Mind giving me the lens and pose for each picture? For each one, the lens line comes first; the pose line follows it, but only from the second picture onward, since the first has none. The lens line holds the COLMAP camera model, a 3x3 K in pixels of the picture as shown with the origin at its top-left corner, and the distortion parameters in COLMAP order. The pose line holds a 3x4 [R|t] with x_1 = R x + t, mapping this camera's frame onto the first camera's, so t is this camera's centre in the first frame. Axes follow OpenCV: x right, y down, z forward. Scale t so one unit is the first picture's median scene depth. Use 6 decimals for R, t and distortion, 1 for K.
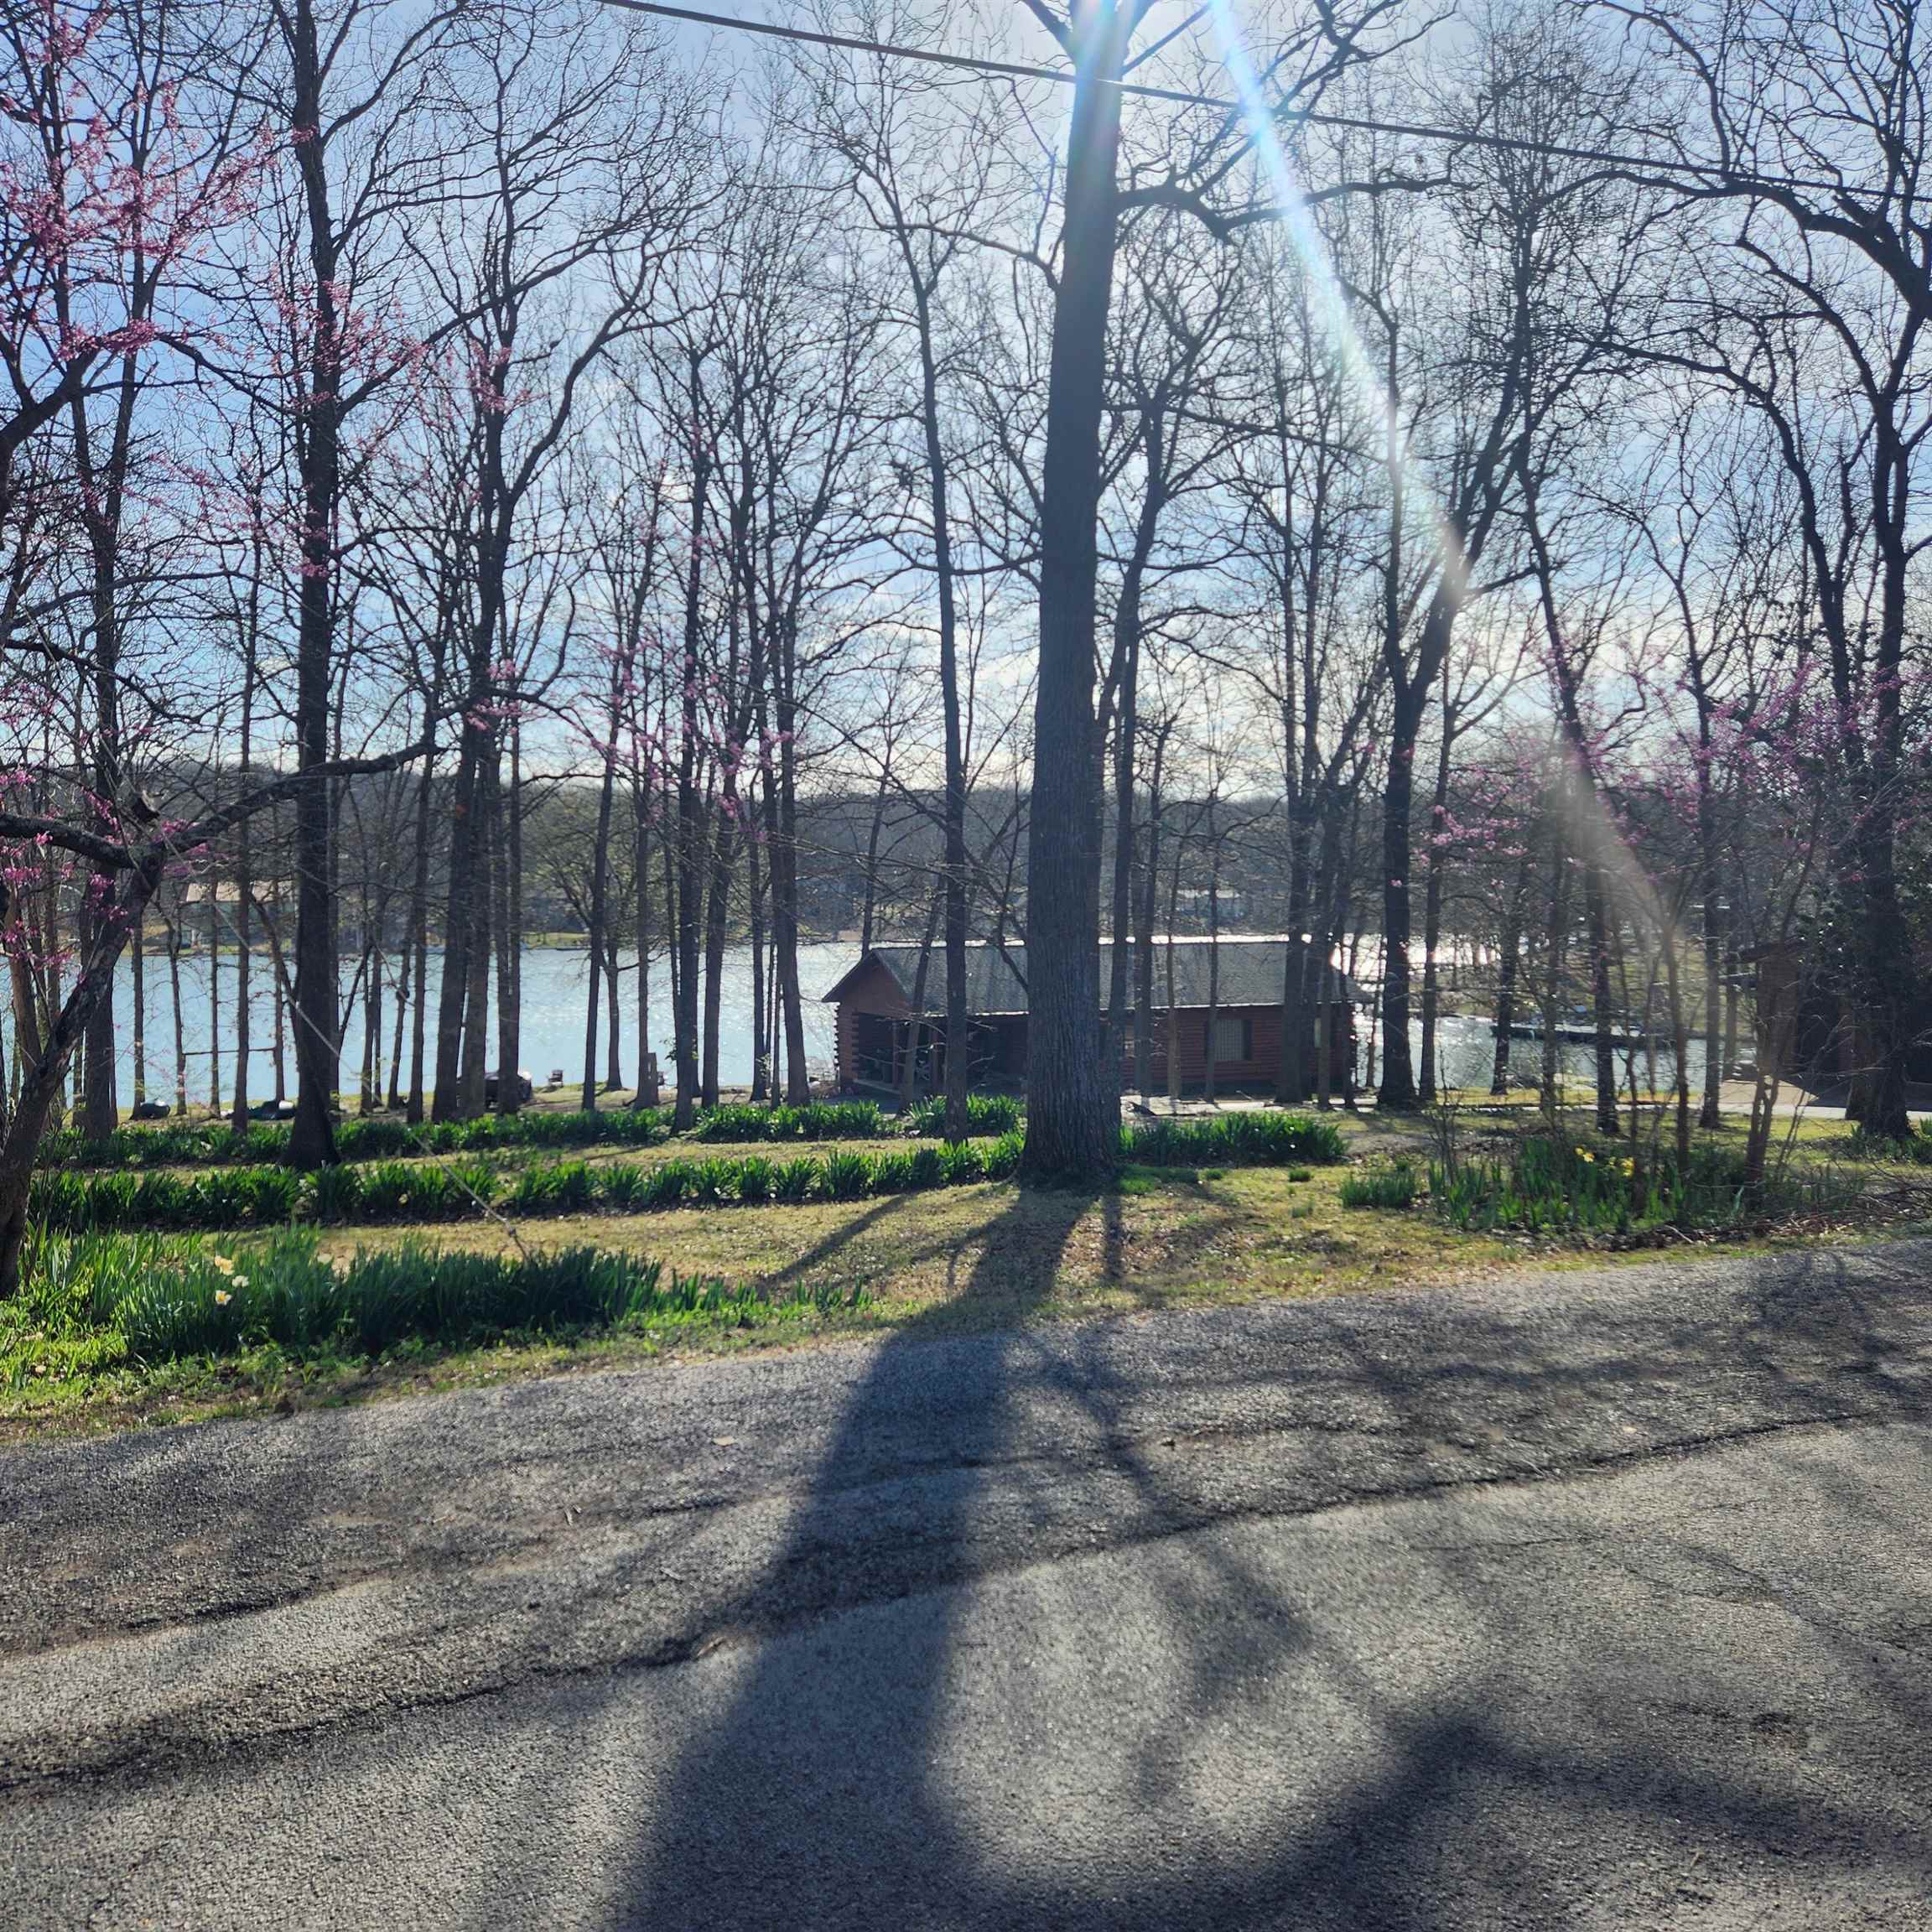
lens RADIAL K [[1691.9, 0, 936.7], [0, 1691.9, 988.5], [0, 0, 1]] dist [0.094216, -0.092021]
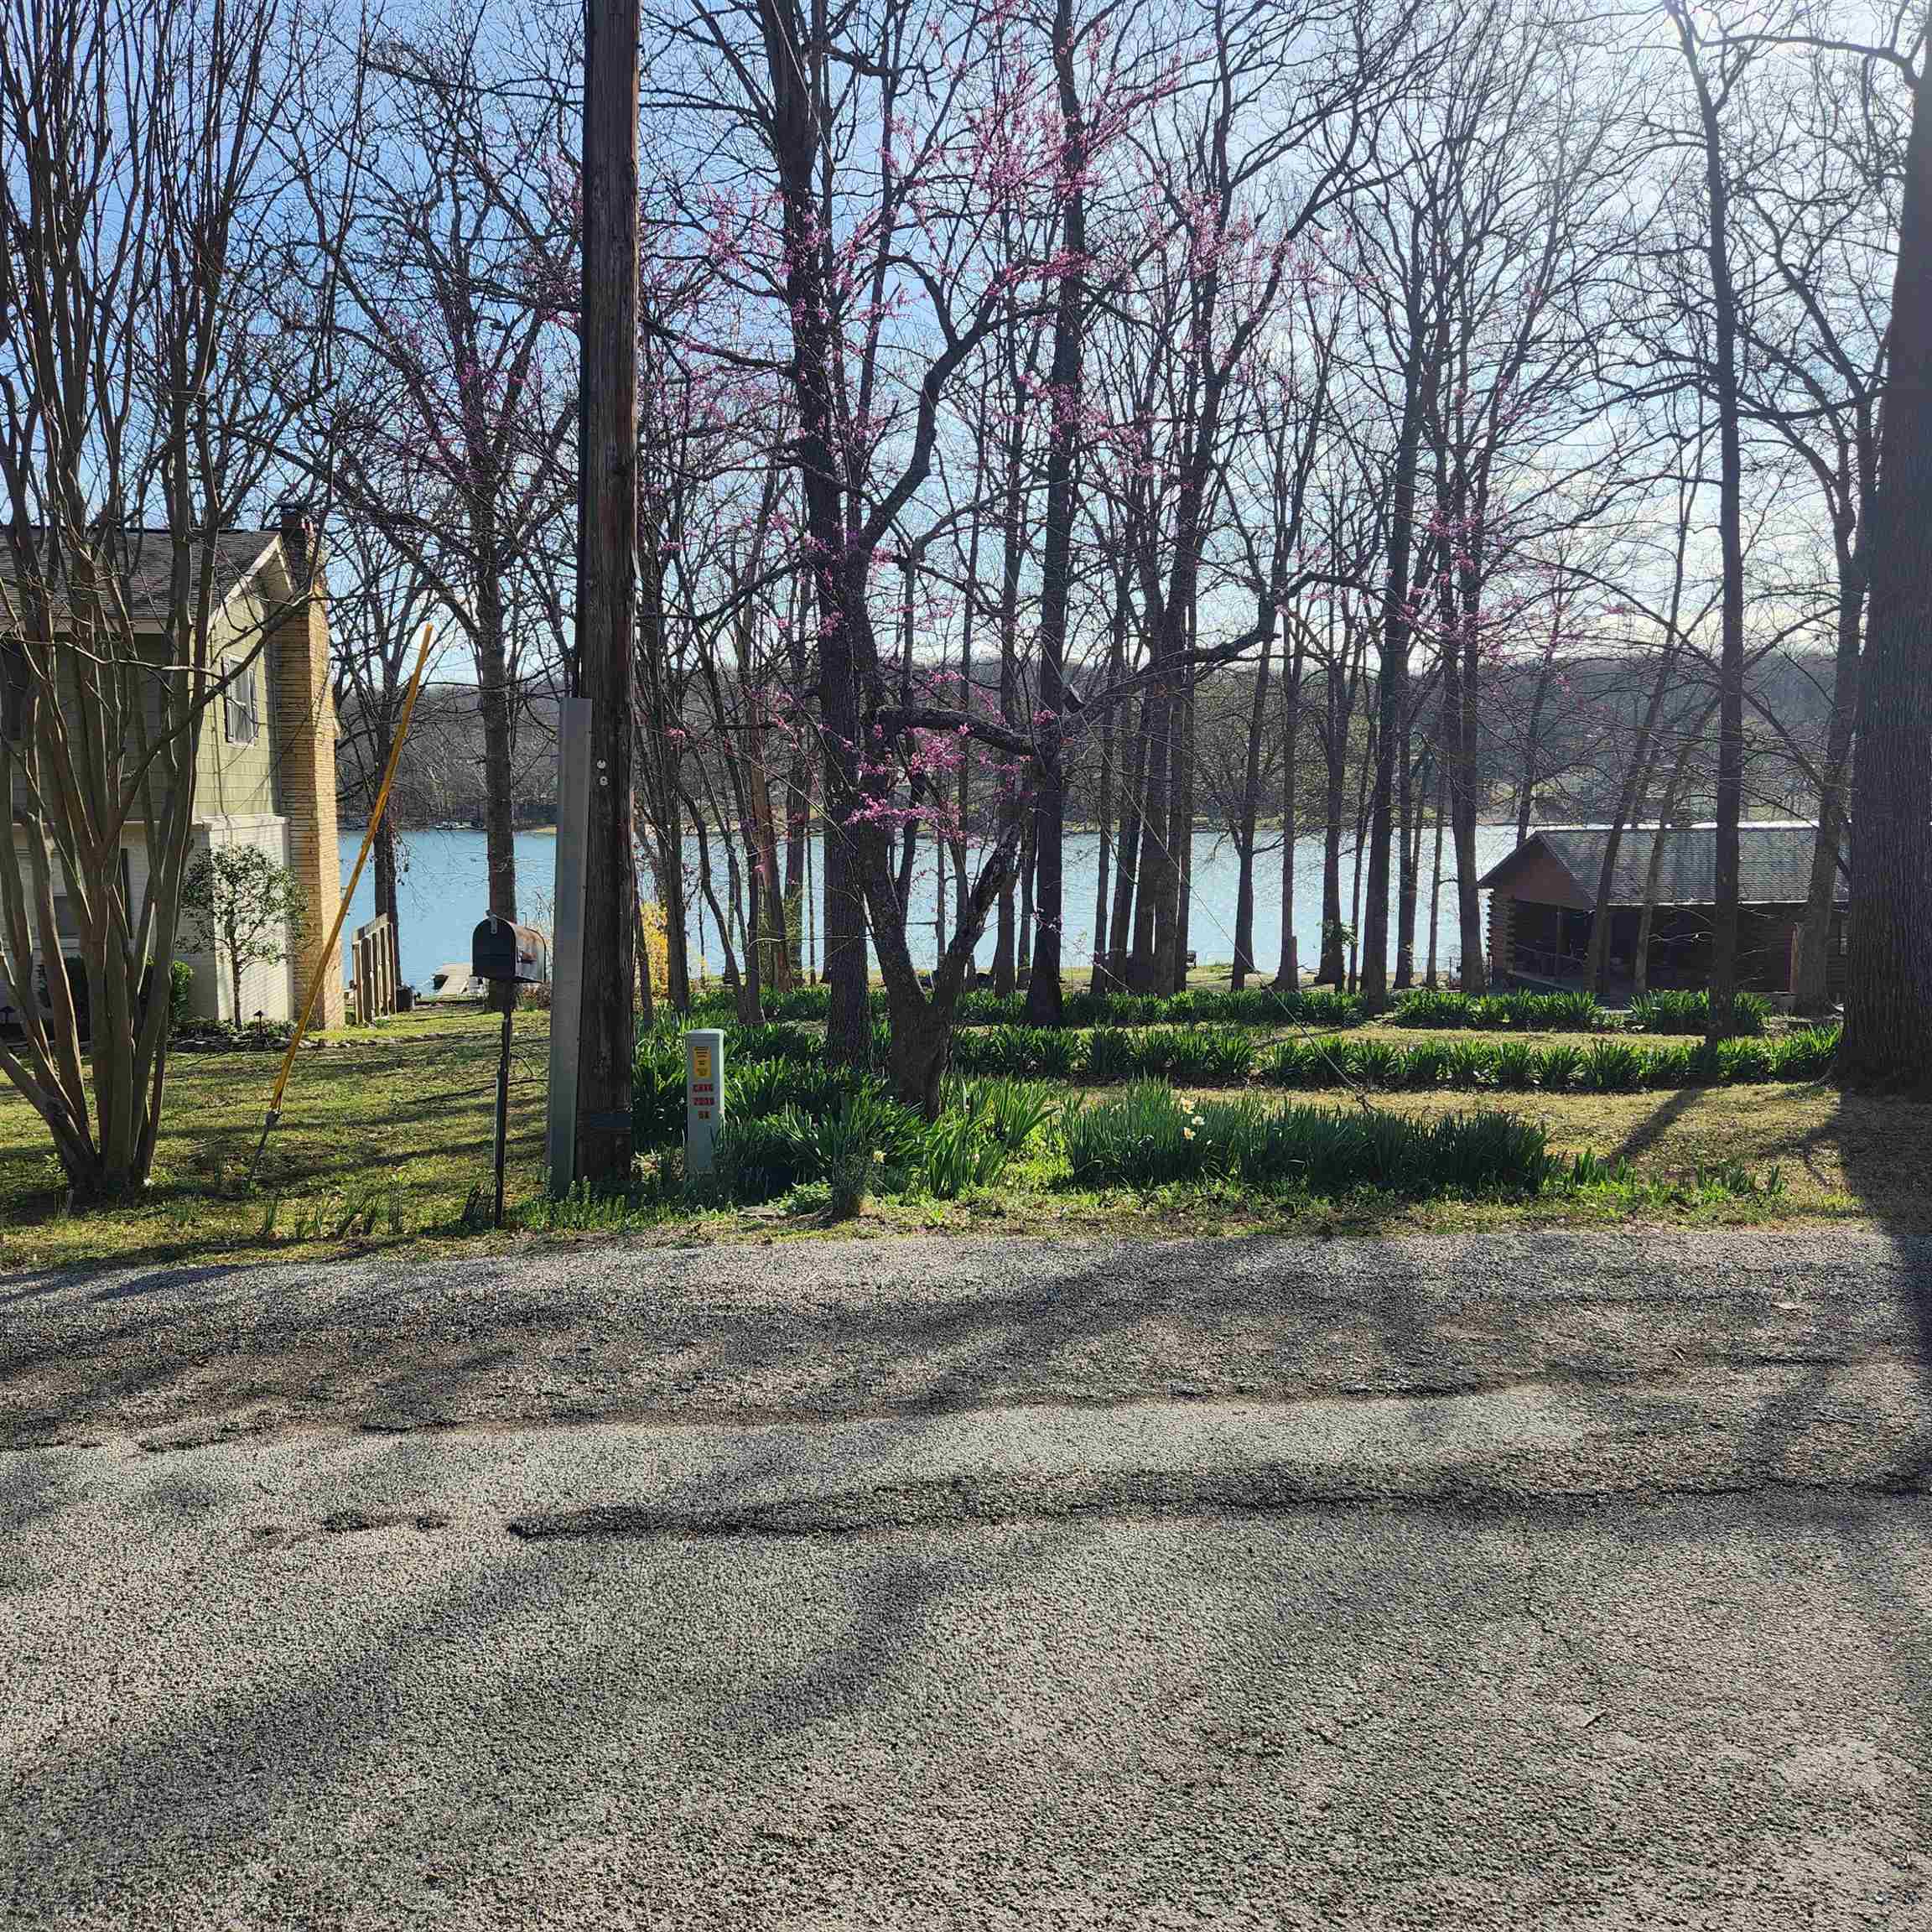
lens RADIAL K [[1691.9, 0, 958.9], [0, 1691.9, 960.9], [0, 0, 1]] dist [0.094216, -0.092021]
pose [[0.936076, 0.032232, -0.350318, -0.101613], [-0.013825, 0.998395, 0.054917, 0.004277], [0.351526, -0.046564, 0.935020, -0.055684]]
